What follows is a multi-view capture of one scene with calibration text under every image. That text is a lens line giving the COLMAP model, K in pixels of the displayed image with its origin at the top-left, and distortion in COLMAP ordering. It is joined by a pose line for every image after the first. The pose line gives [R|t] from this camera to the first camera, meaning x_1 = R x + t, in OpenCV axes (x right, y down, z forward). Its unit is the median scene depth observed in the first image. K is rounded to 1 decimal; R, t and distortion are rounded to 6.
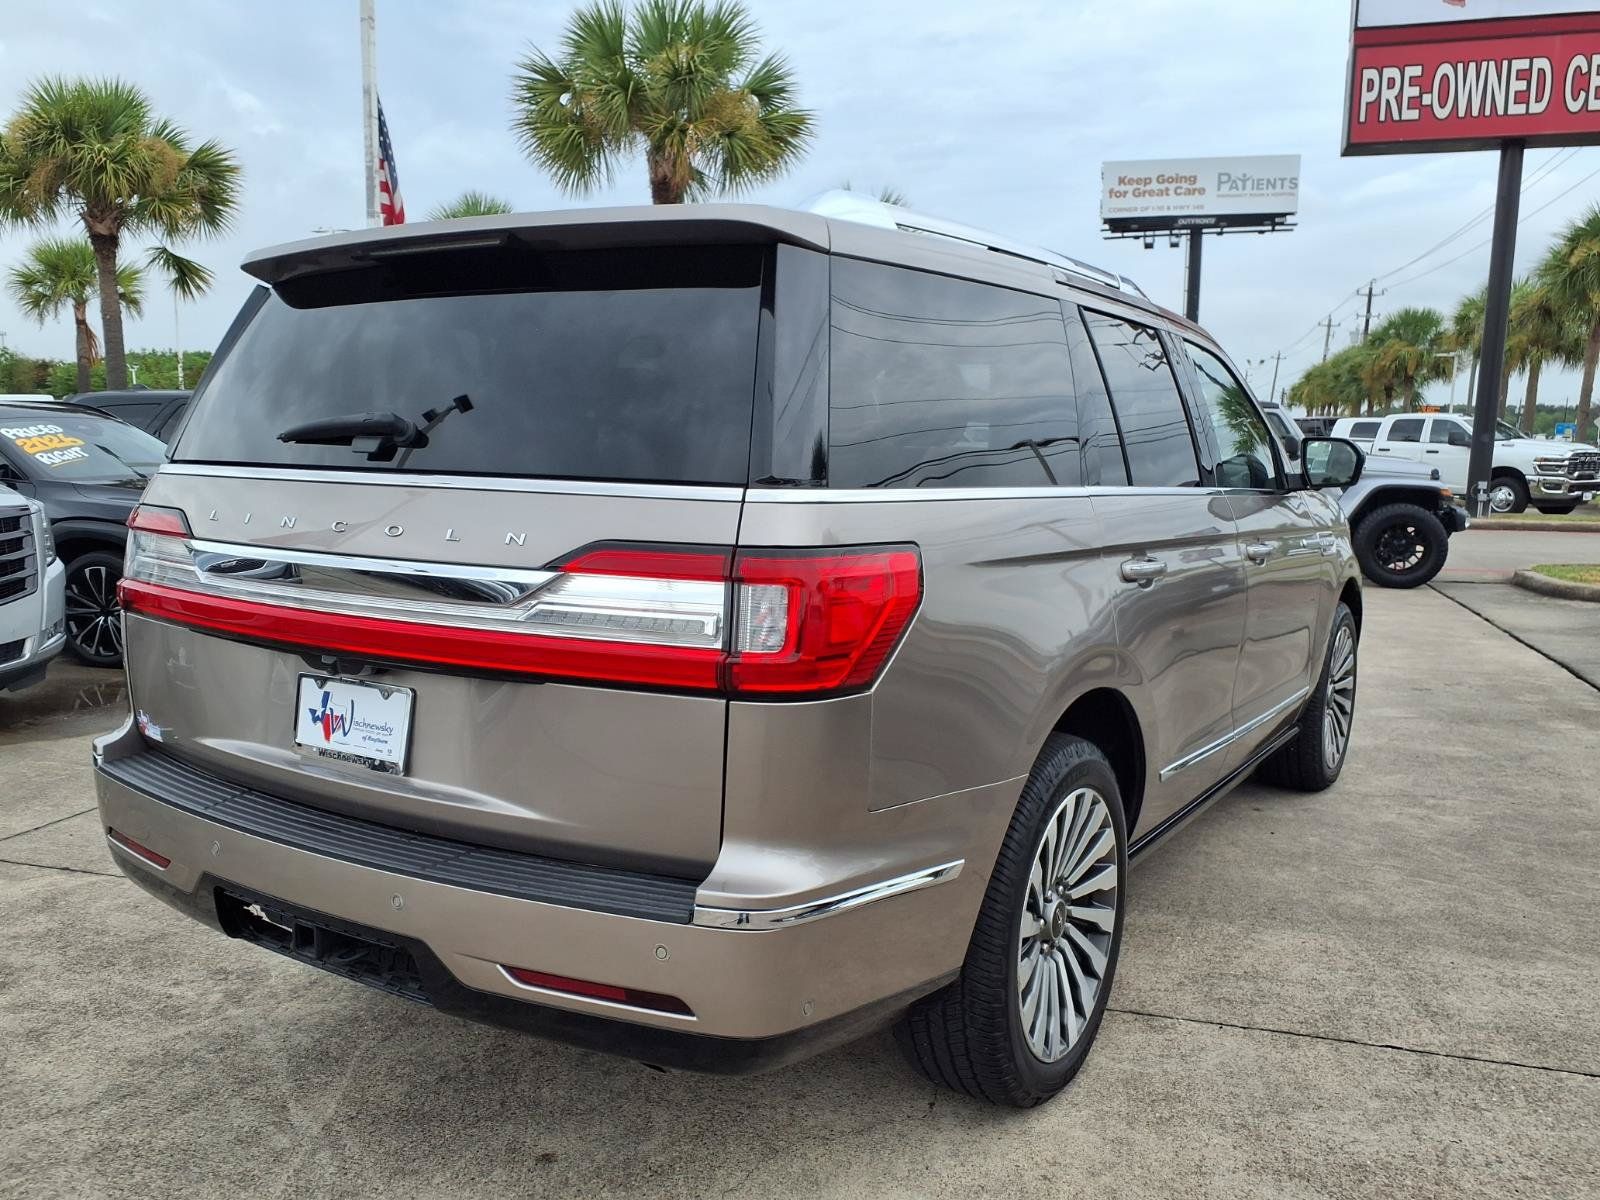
lens RADIAL K [[1289.4, 0, 800.0], [0, 1289.4, 600.0], [0, 0, 1]] dist [0.011187, -0.014898]
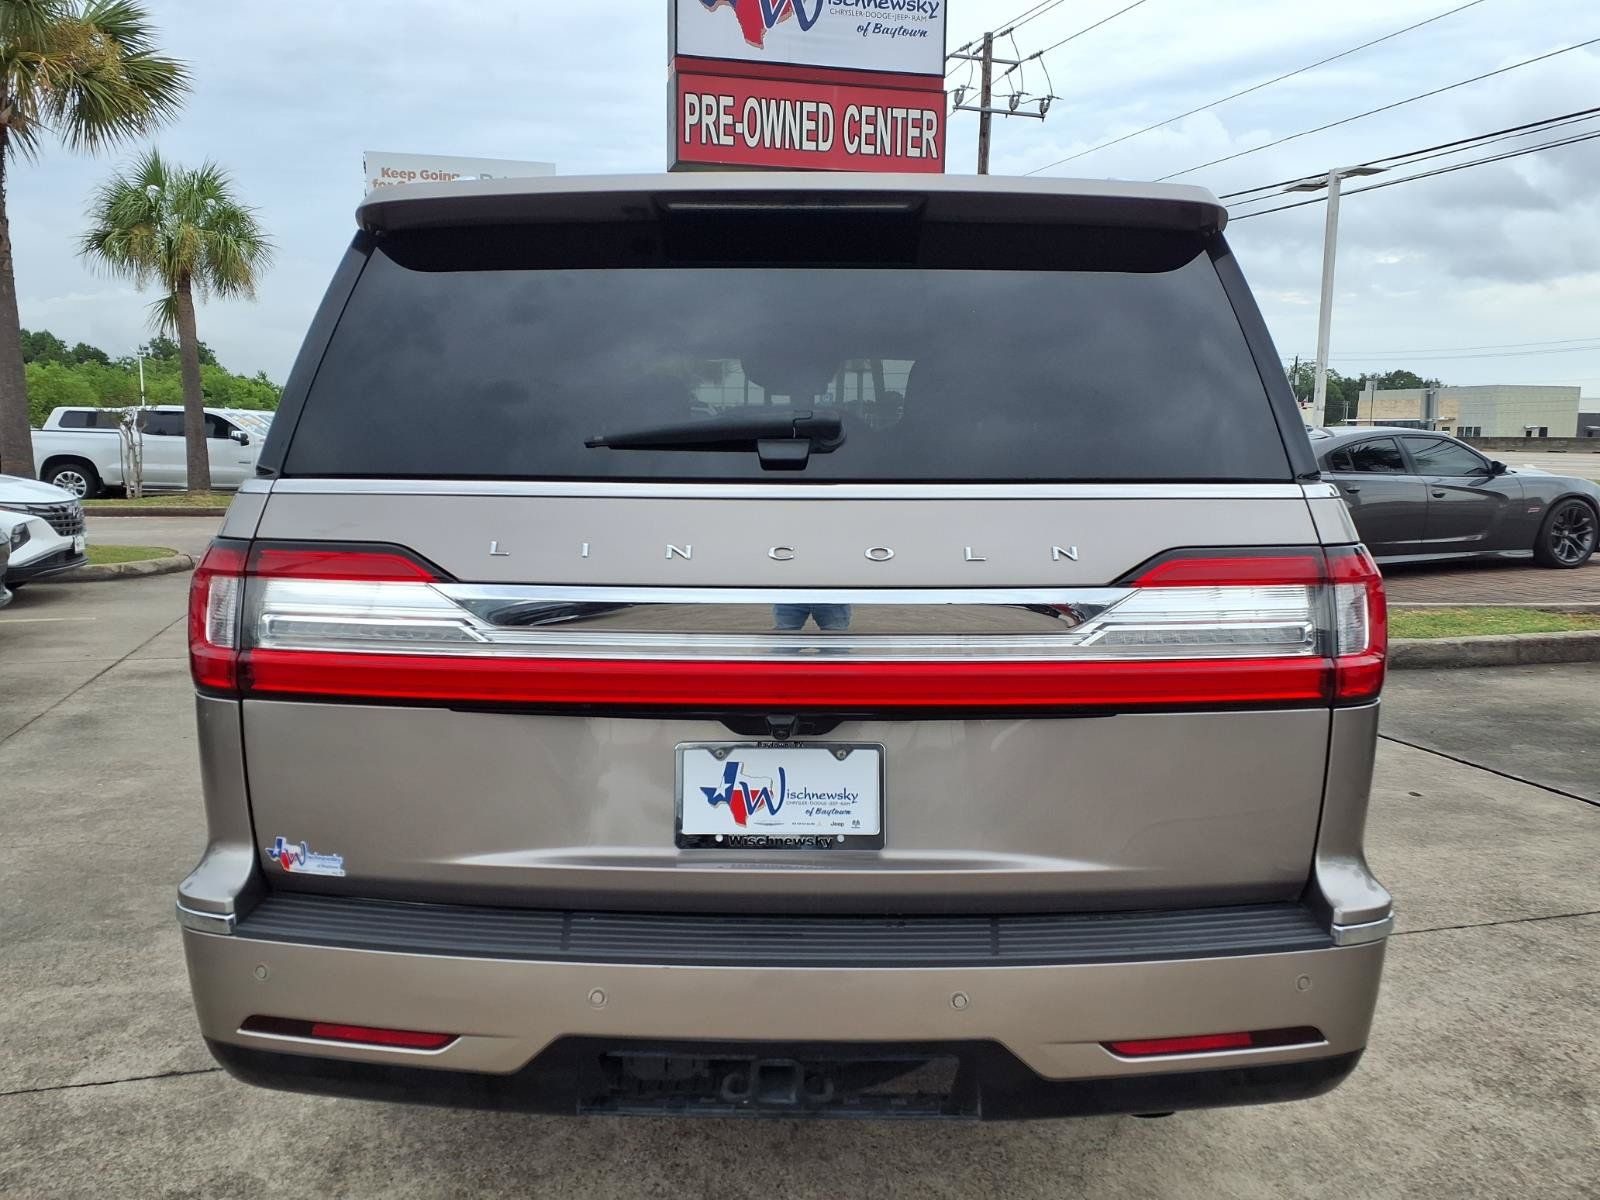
lens RADIAL K [[1275.4, 0, 800.0], [0, 1275.4, 600.0], [0, 0, 1]] dist [0.008764, -0.003690]
pose [[0.858580, -0.071781, 0.507629, -0.591651], [0.068638, 0.997330, 0.024936, -0.036325], [-0.508064, 0.013433, 0.861215, 0.255302]]
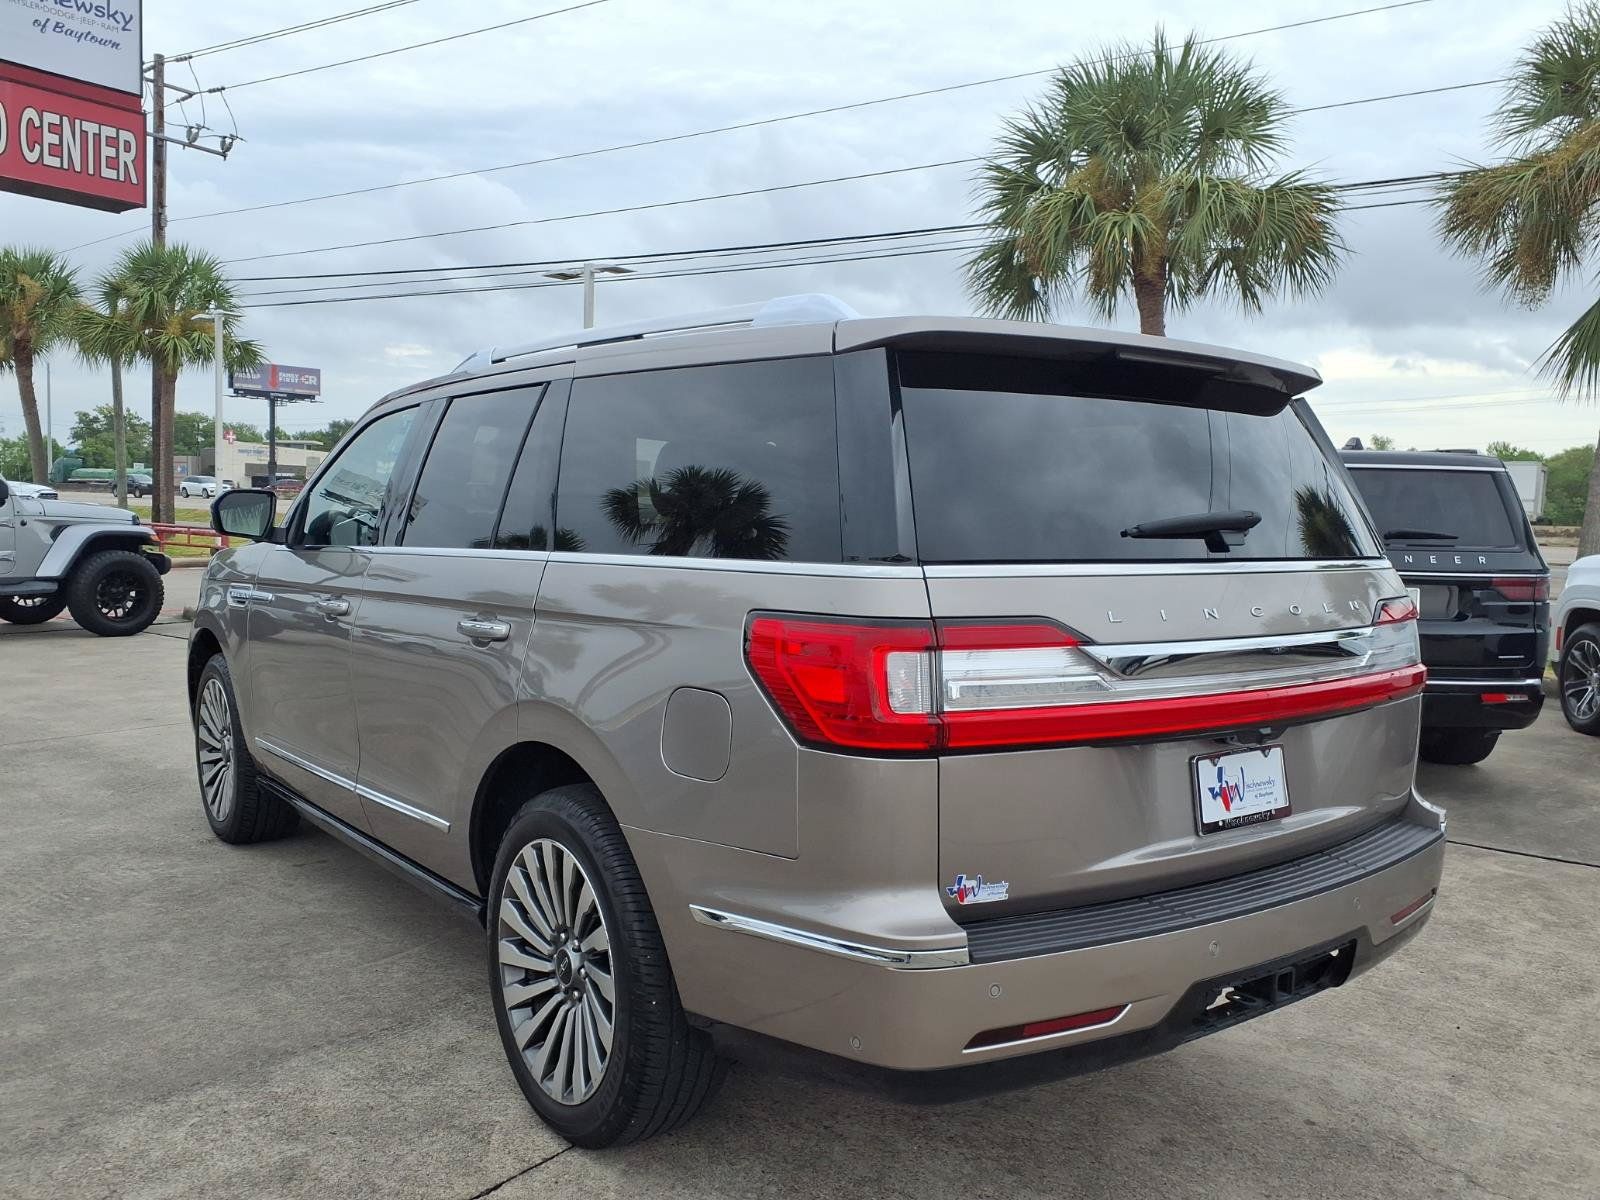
lens RADIAL K [[1275.4, 0, 800.0], [0, 1275.4, 600.0], [0, 0, 1]] dist [0.008764, -0.003690]
pose [[0.379353, -0.066144, 0.922885, -1.219775], [0.091758, 0.995214, 0.033610, -0.112969], [-0.920691, 0.071932, 0.383606, 0.744915]]
